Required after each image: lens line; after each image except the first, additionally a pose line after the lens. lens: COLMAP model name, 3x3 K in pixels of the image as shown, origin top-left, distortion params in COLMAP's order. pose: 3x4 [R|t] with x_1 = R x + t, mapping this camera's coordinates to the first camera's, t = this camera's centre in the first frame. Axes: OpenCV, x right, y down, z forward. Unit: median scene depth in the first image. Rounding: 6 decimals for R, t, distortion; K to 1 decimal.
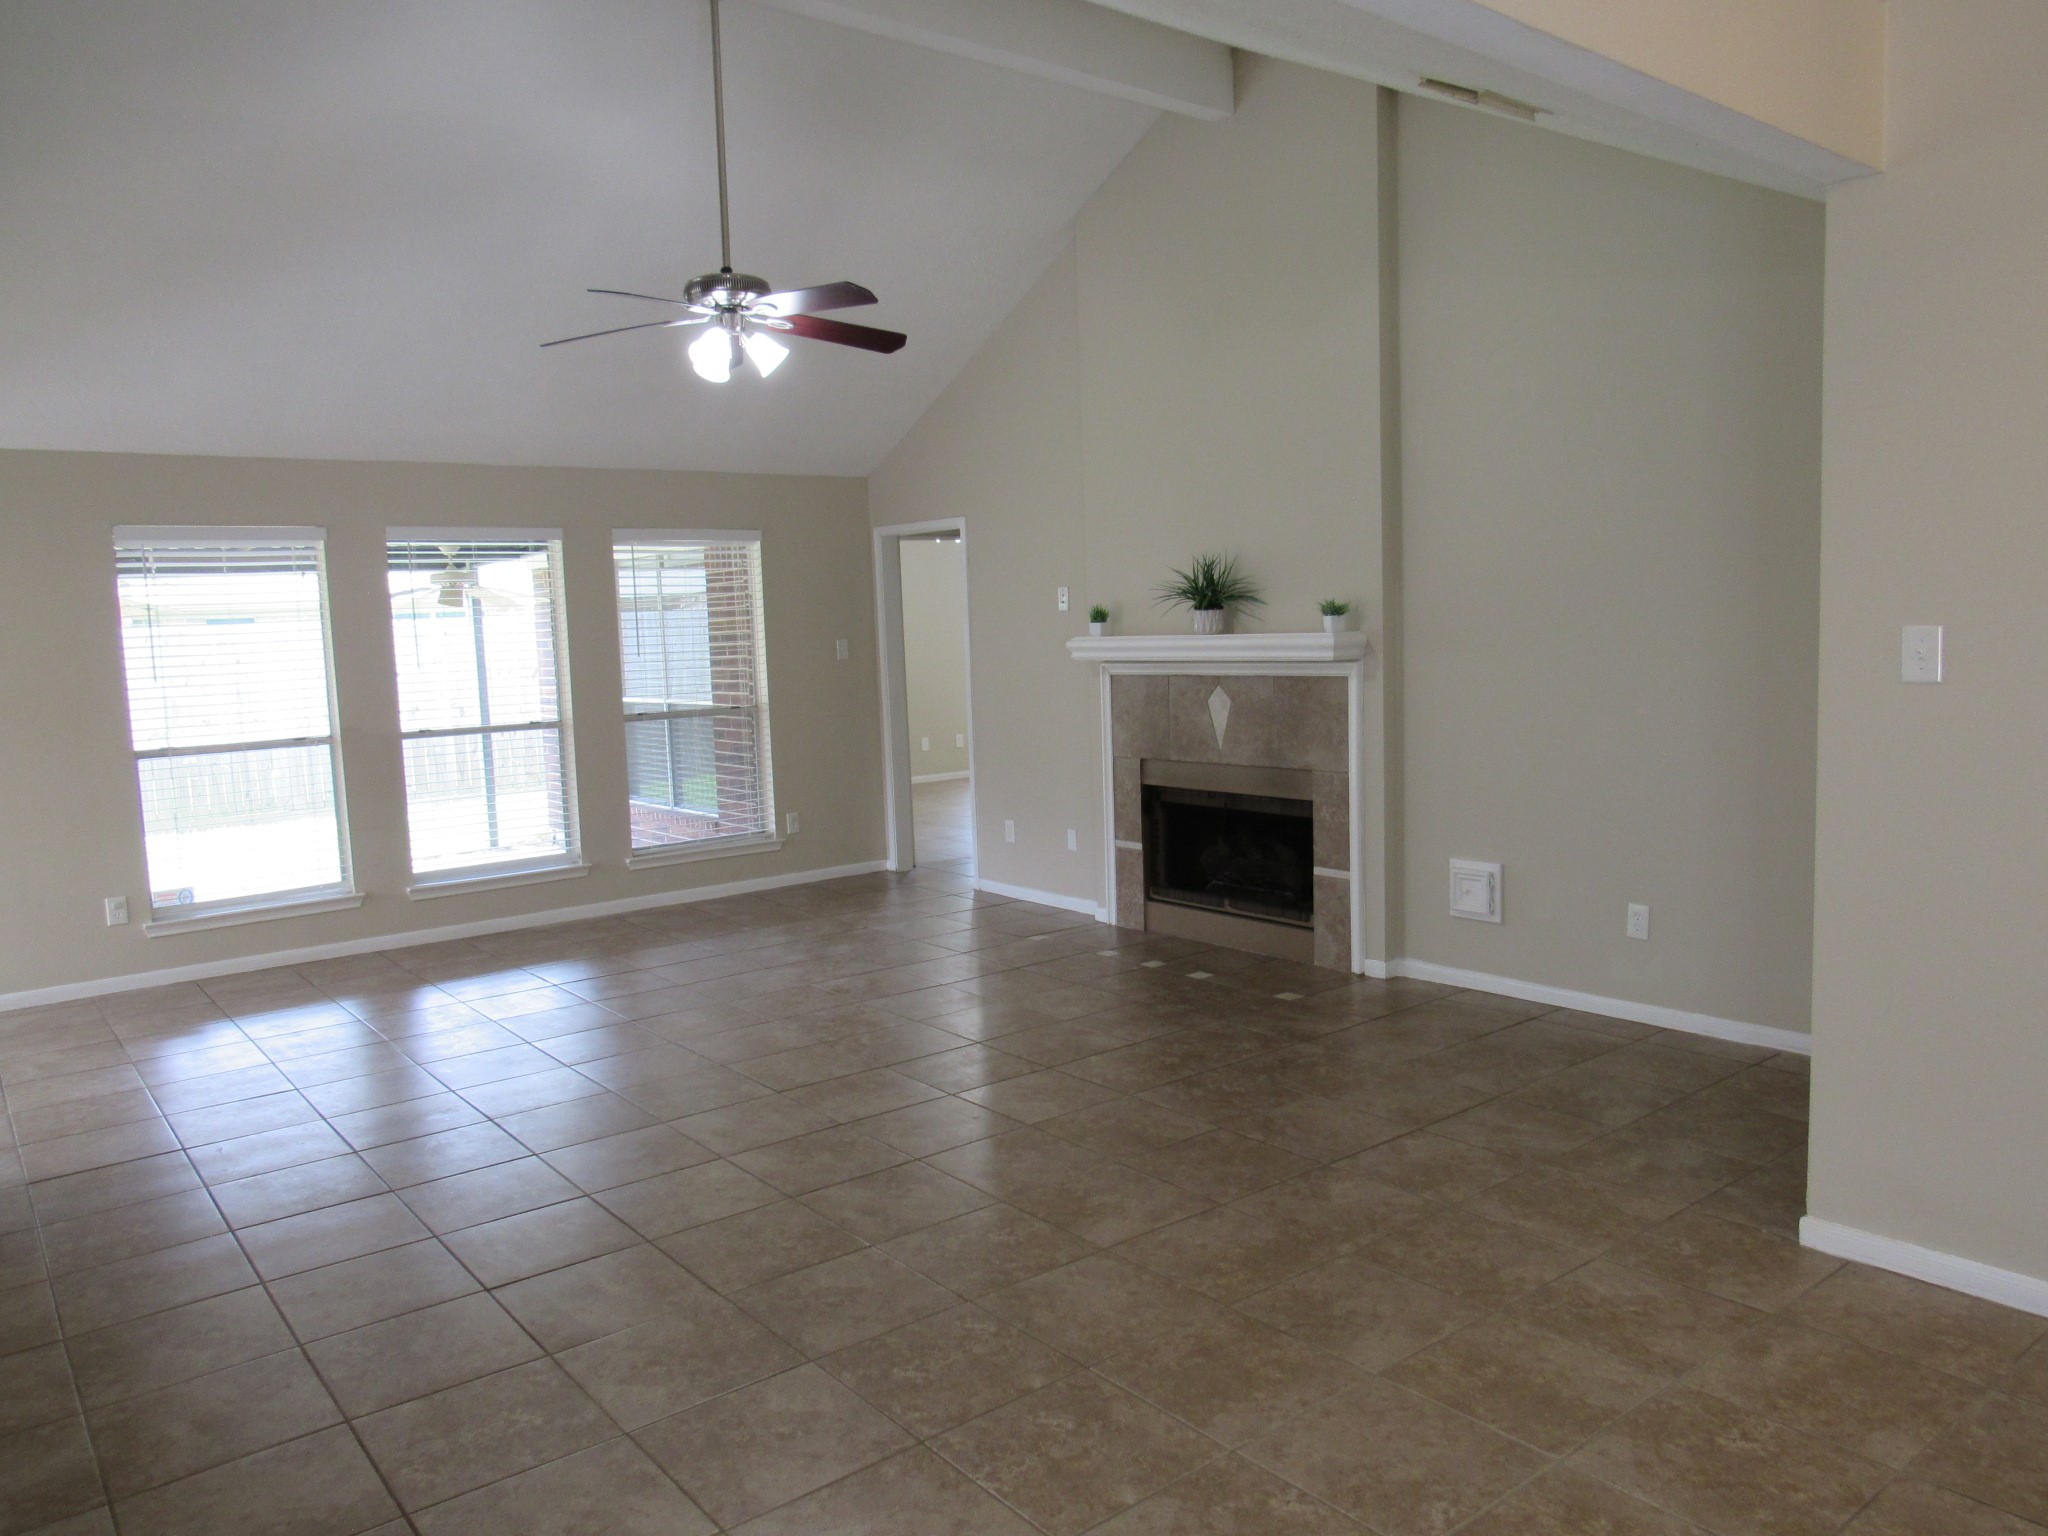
lens RADIAL K [[1463.7, 0, 1030.1], [0, 1463.7, 771.6], [0, 0, 1]] dist [-0.030874, 0.010314]
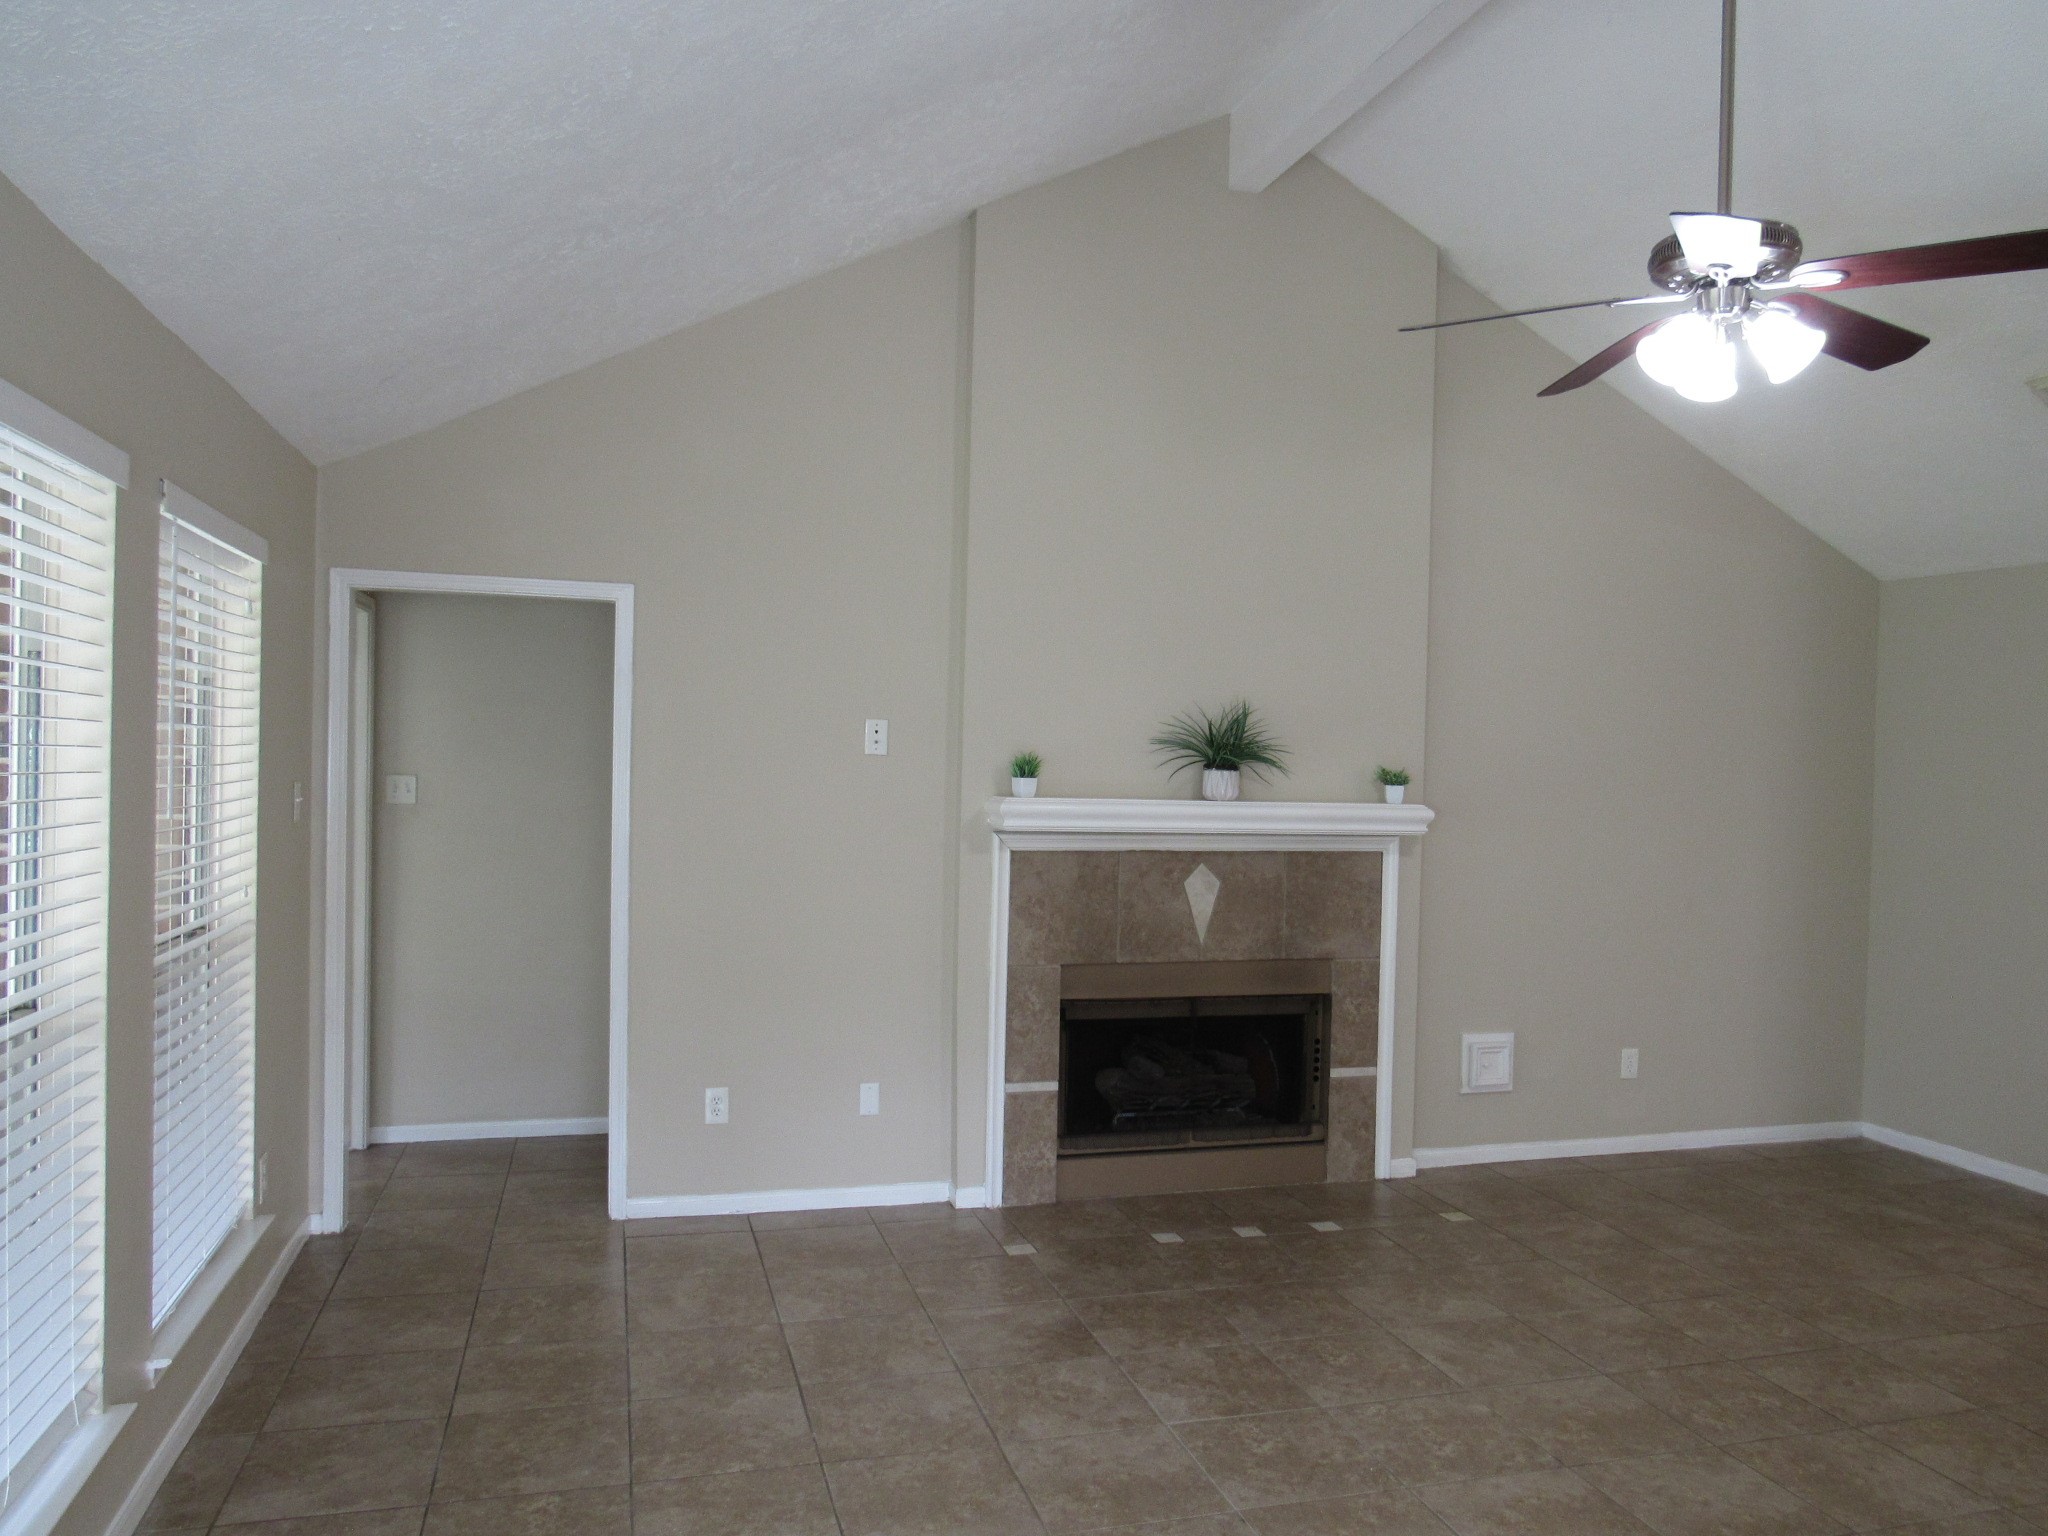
lens RADIAL K [[1463.7, 0, 1029.3], [0, 1463.7, 766.2], [0, 0, 1]] dist [-0.030874, 0.010314]
pose [[0.375896, 0.036942, 0.925925, -0.653588], [0.055287, 0.996531, -0.062203, -0.067438], [-0.925011, 0.074573, 0.372550, 0.783343]]
